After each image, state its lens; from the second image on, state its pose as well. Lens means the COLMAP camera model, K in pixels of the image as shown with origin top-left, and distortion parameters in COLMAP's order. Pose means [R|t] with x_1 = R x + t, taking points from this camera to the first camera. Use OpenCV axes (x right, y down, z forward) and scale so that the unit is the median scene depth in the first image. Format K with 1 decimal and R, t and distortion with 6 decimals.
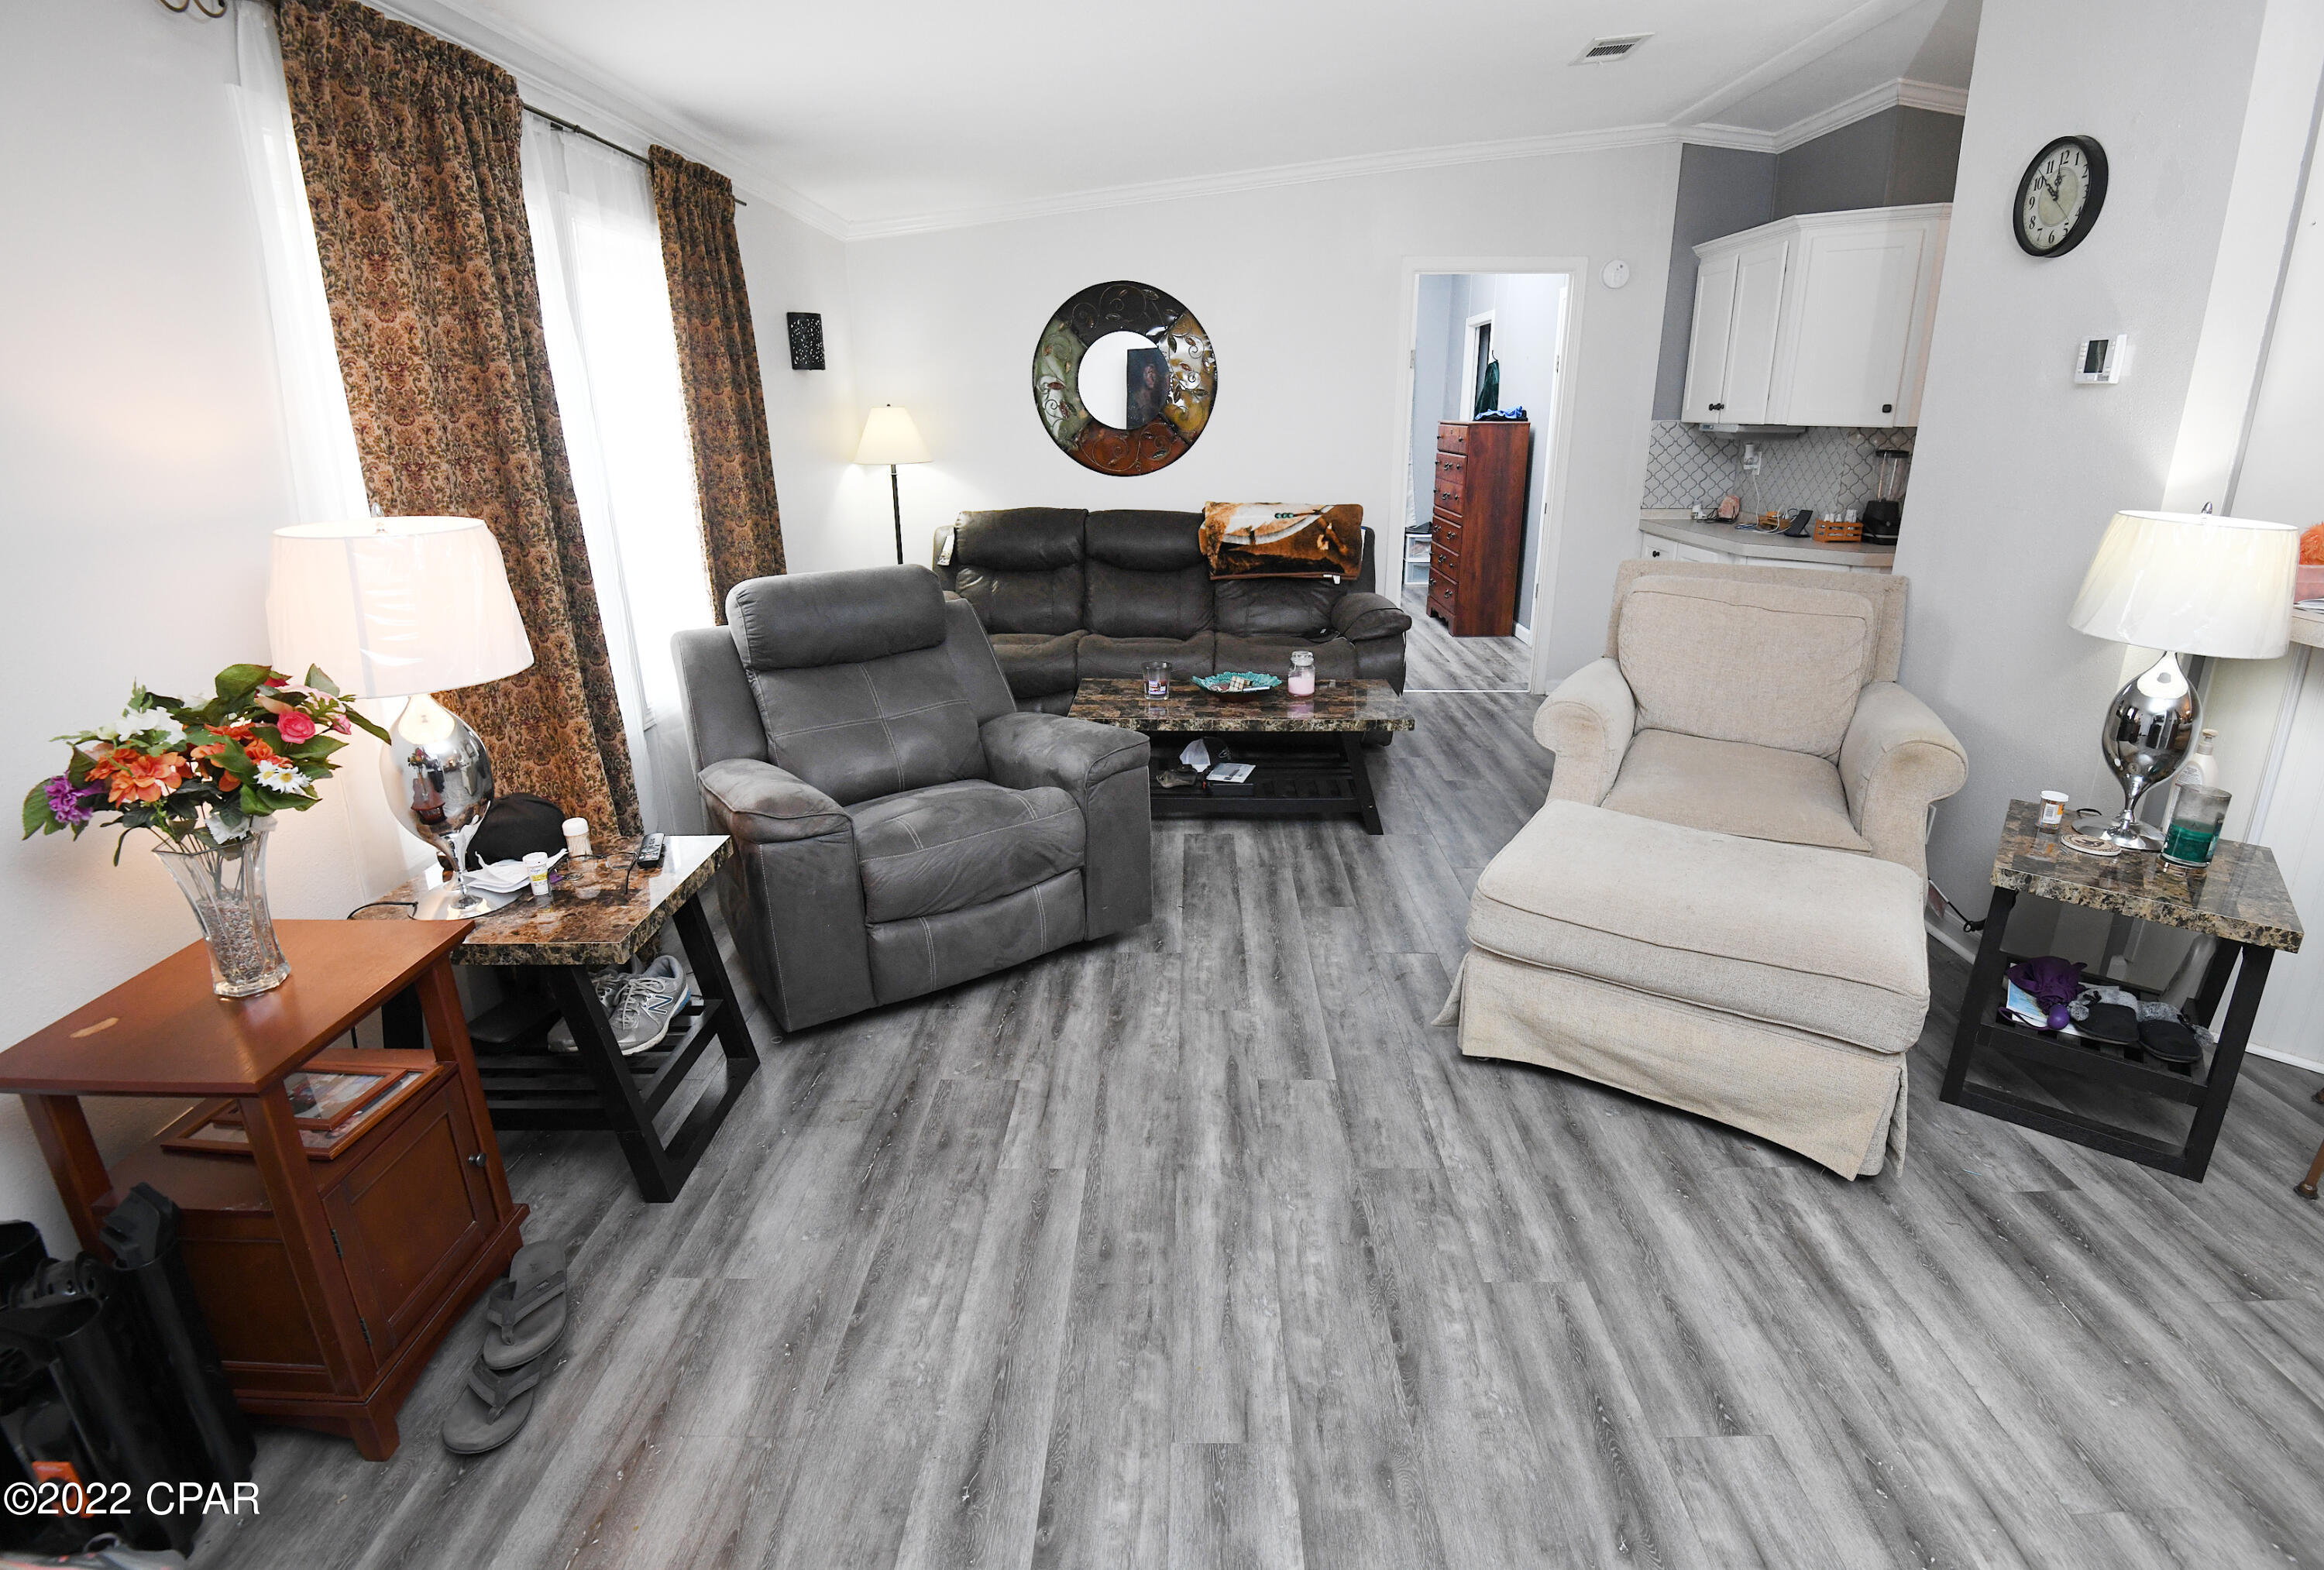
lens RADIAL K [[1089.9, 0, 1190.2], [0, 1089.9, 775.1], [0, 0, 1]] dist [-0.016414, -0.022281]
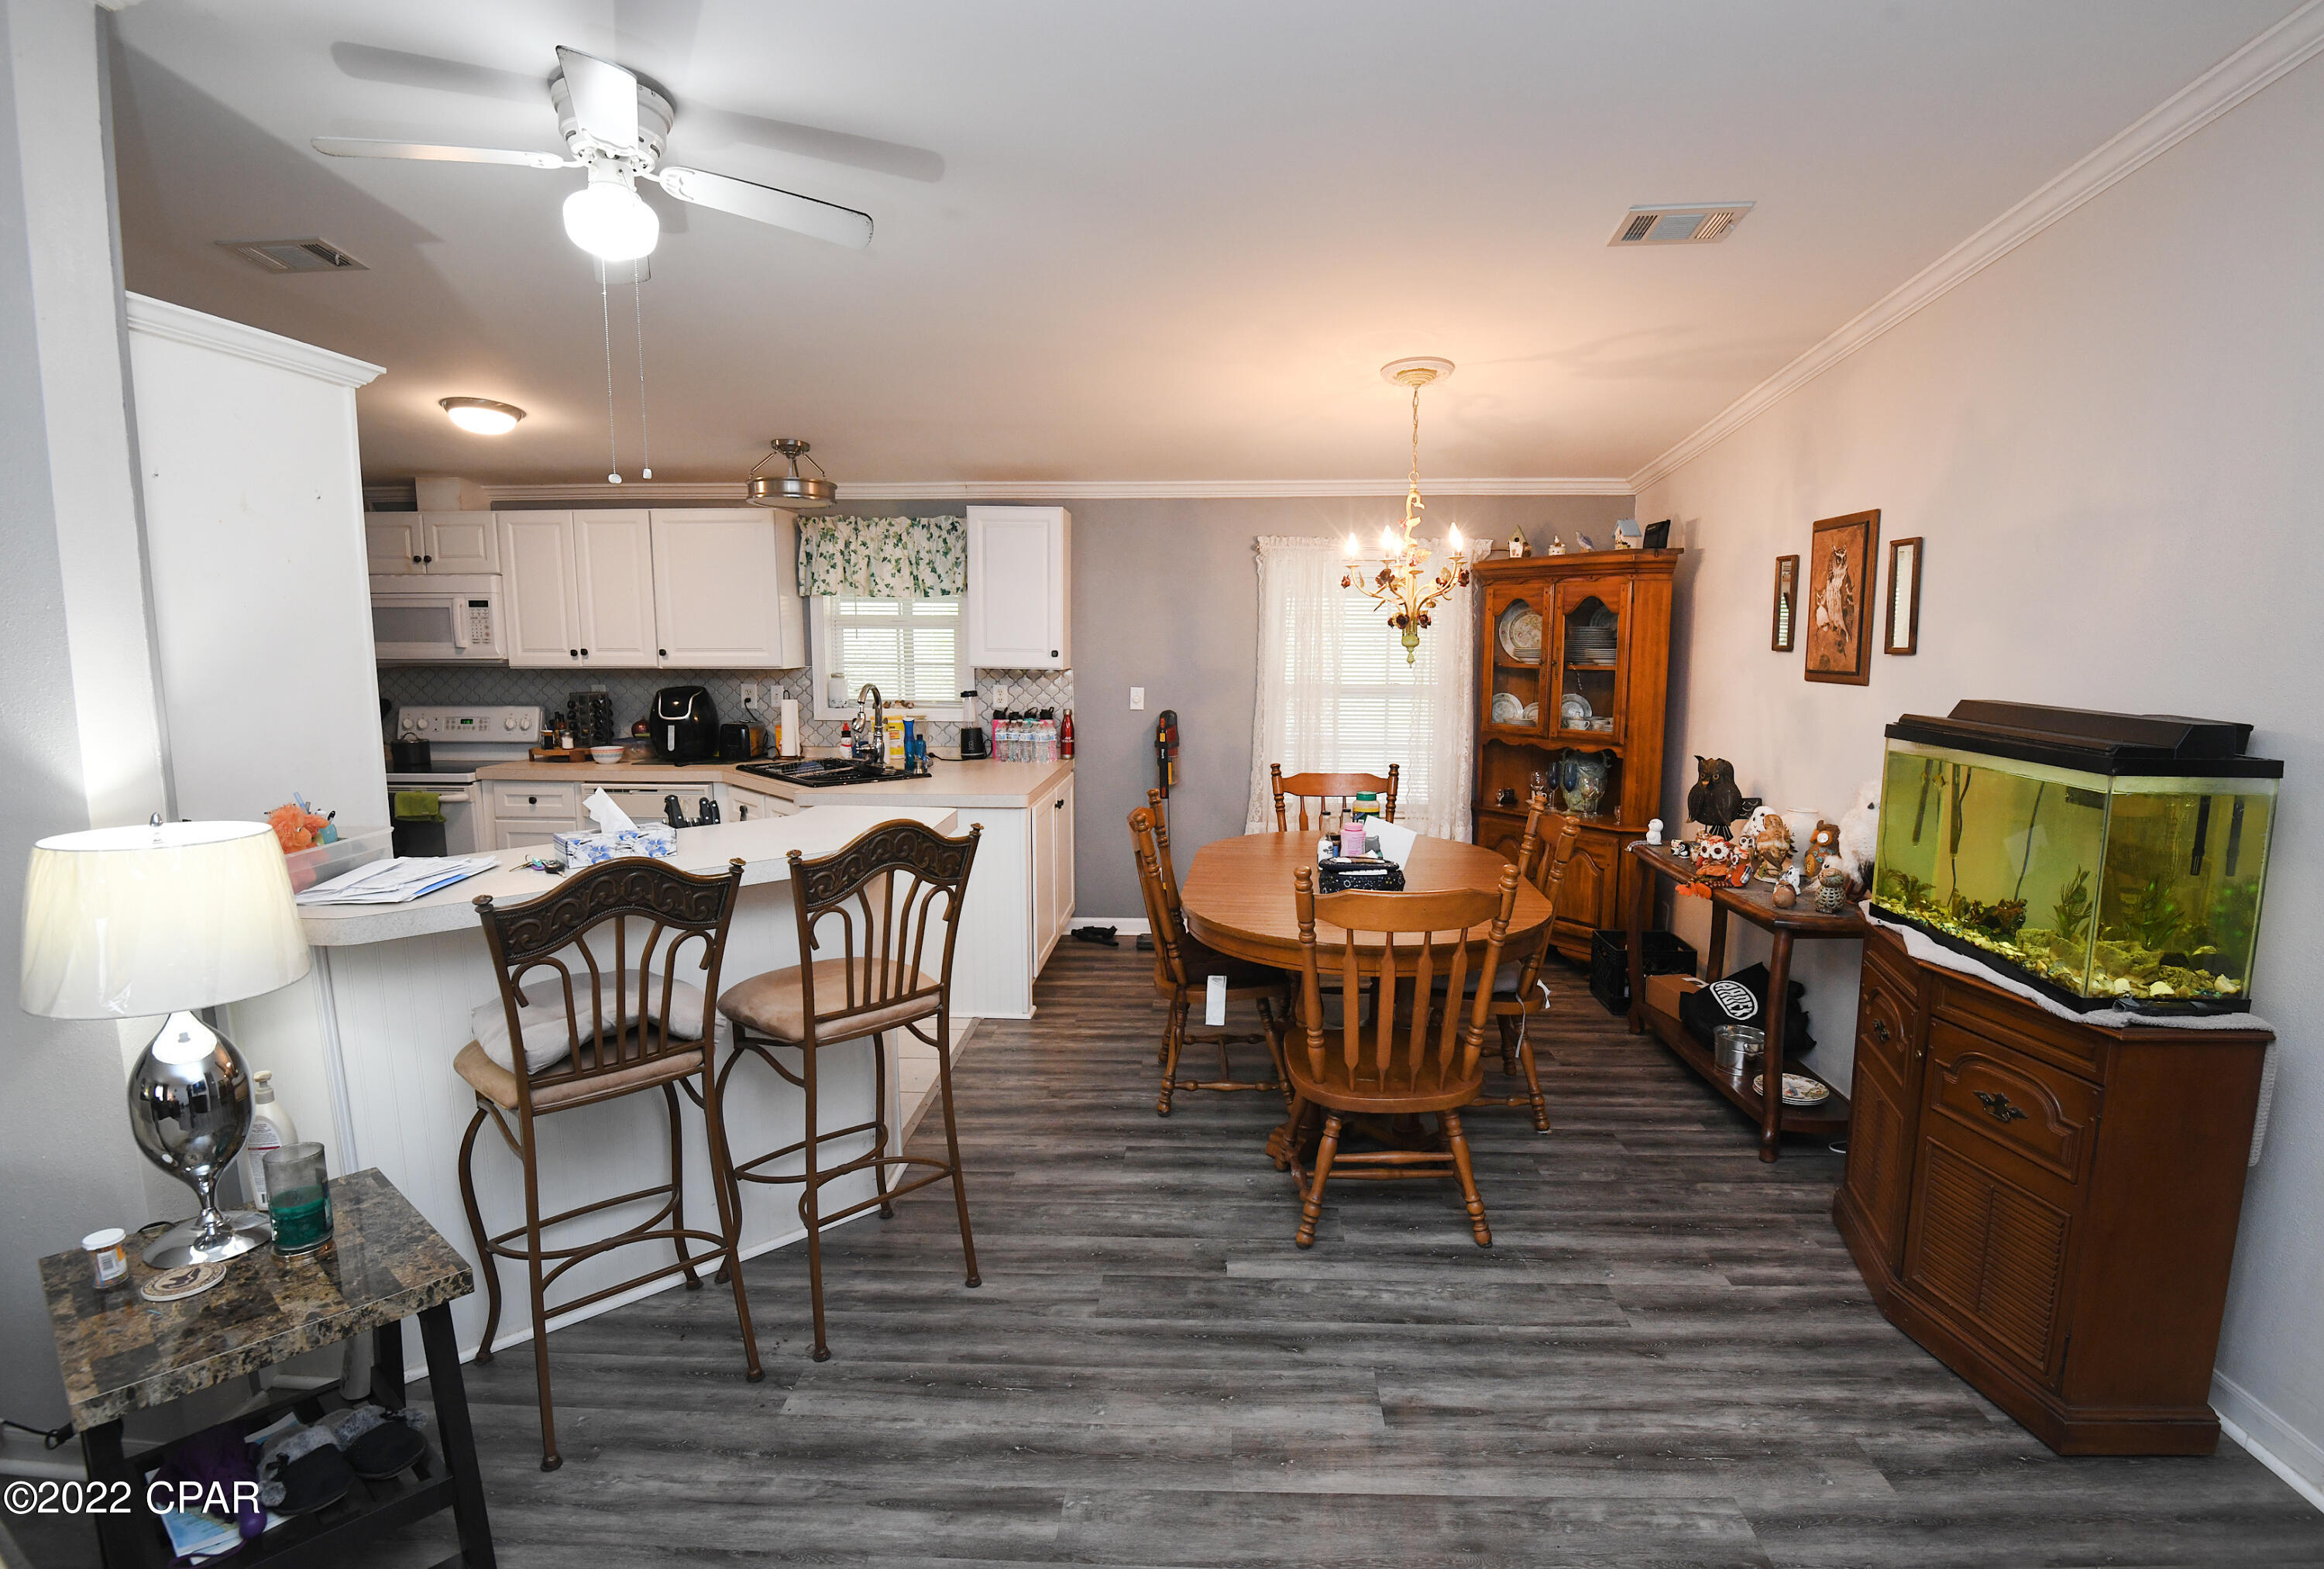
lens RADIAL K [[1148.9, 0, 1181.2], [0, 1148.9, 790.4], [0, 0, 1]] dist [-0.023269, -0.011557]
pose [[0.036339, -0.134362, 0.990266, 0.162433], [0.317892, 0.941003, 0.116012, -0.116997], [-0.947430, 0.310581, 0.076908, 0.187783]]
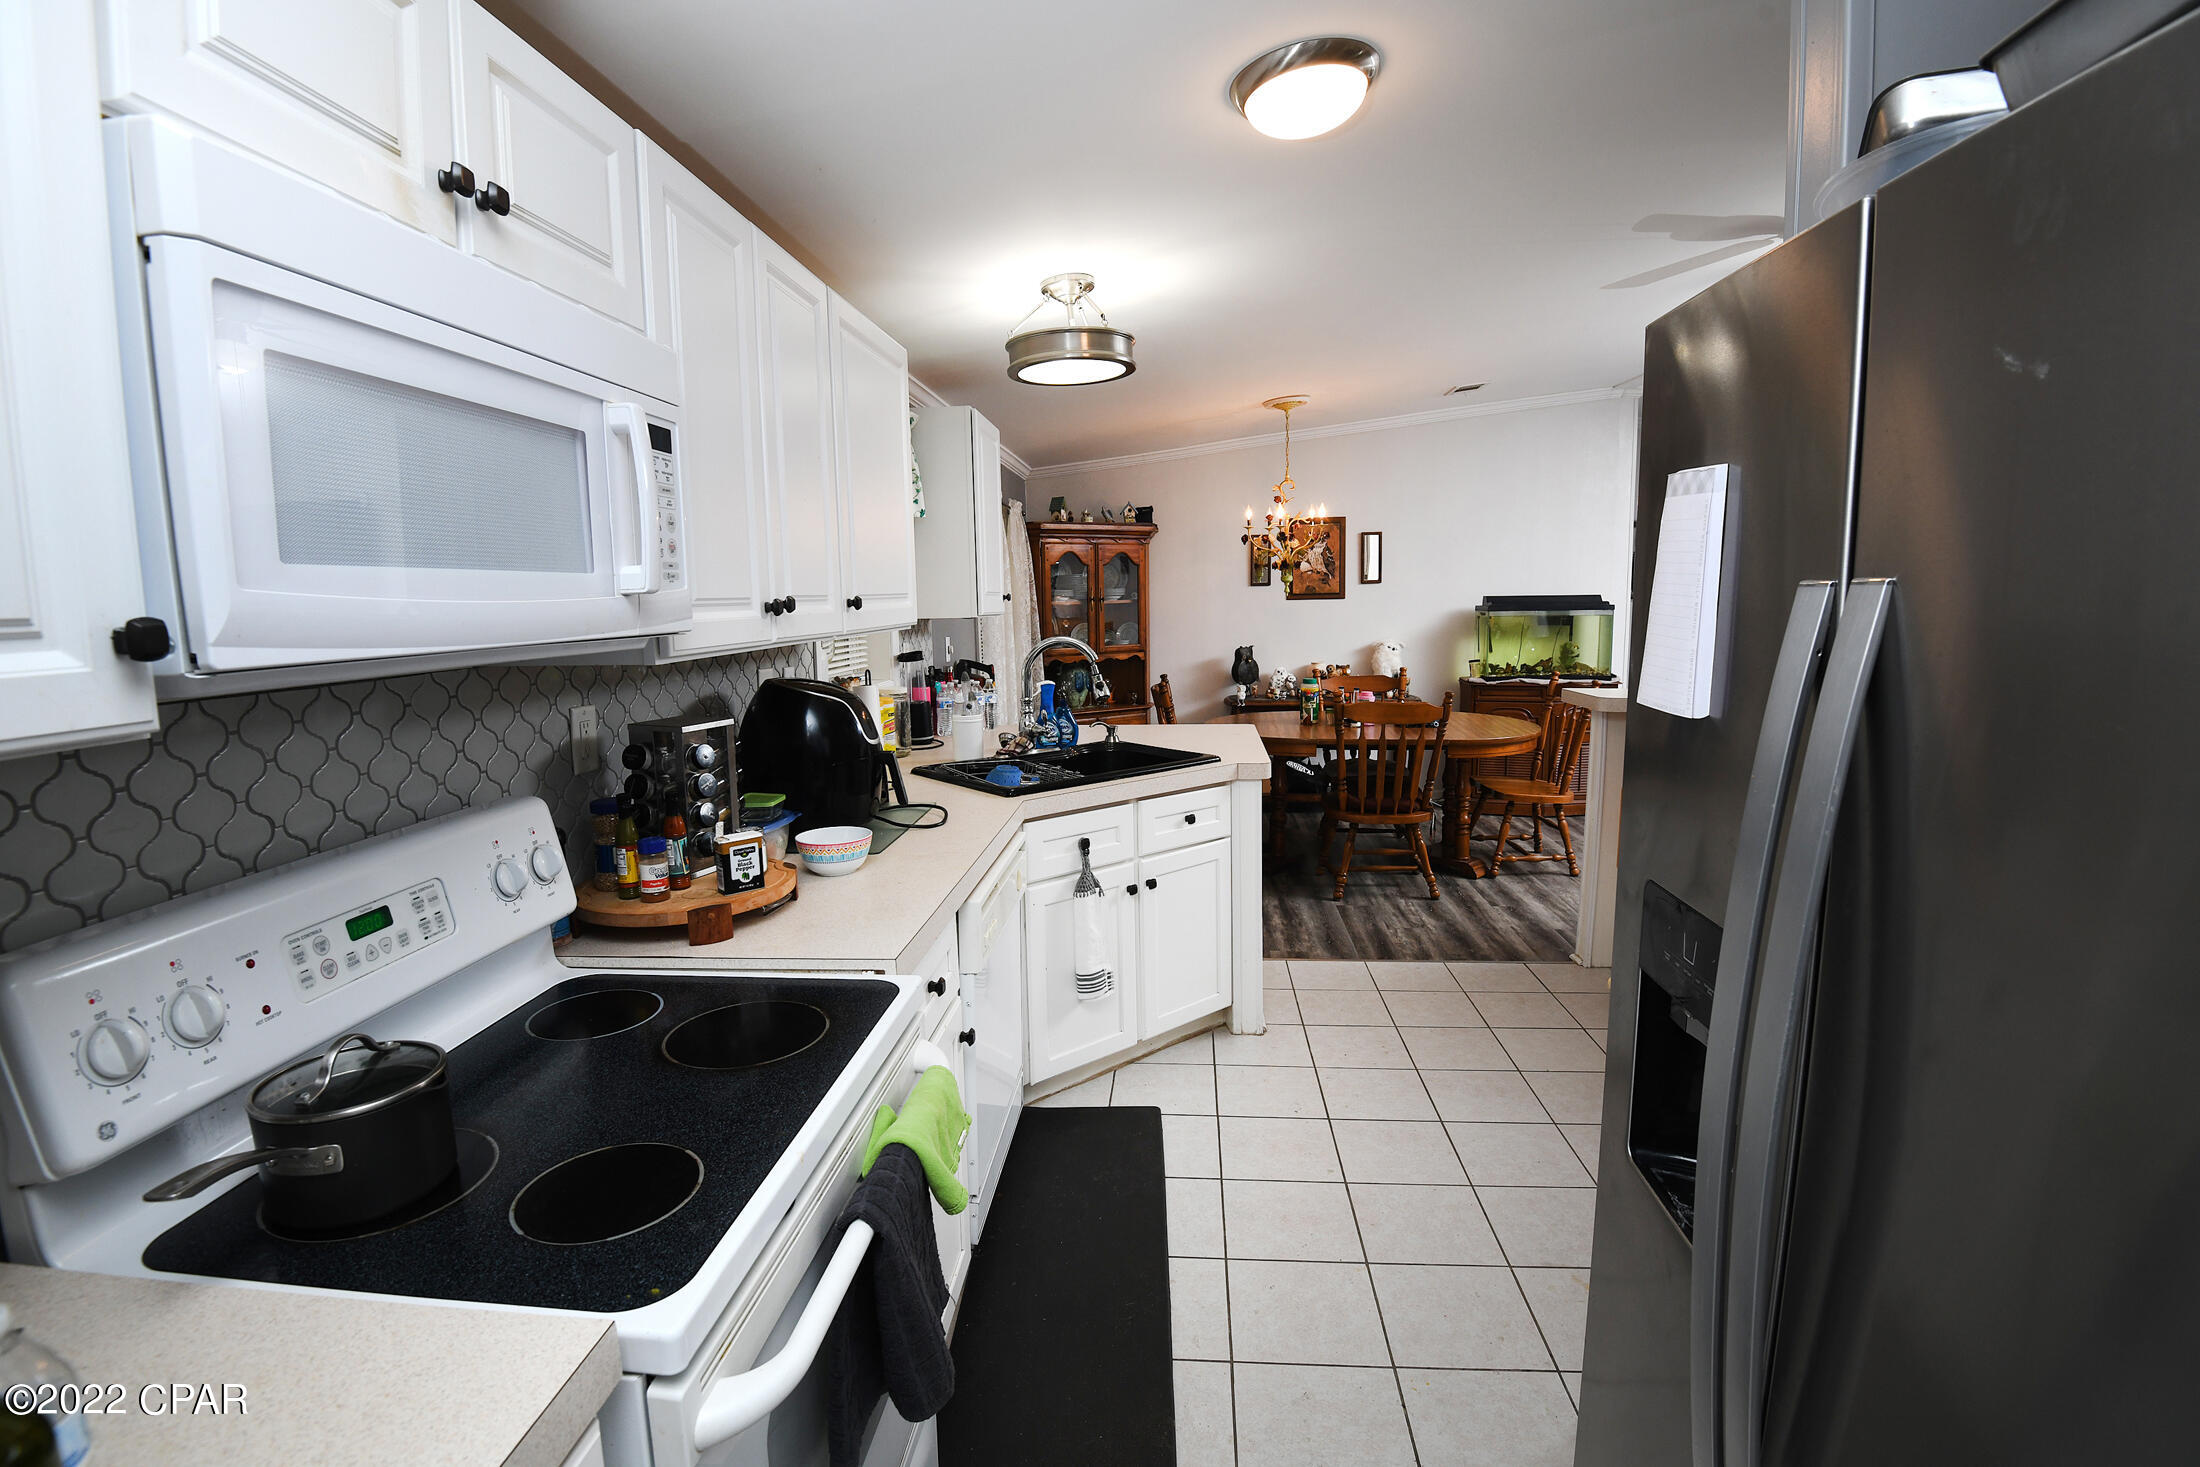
lens RADIAL K [[1019.8, 0, 1100.0], [0, 1019.8, 733.5], [0, 0, 1]] dist [-0.026567, -0.018157]
pose [[-0.996400, 0.010007, 0.084187, 2.146869], [0.046589, 0.894261, 0.445115, -0.753325], [-0.070831, 0.447435, -0.891507, 2.174199]]
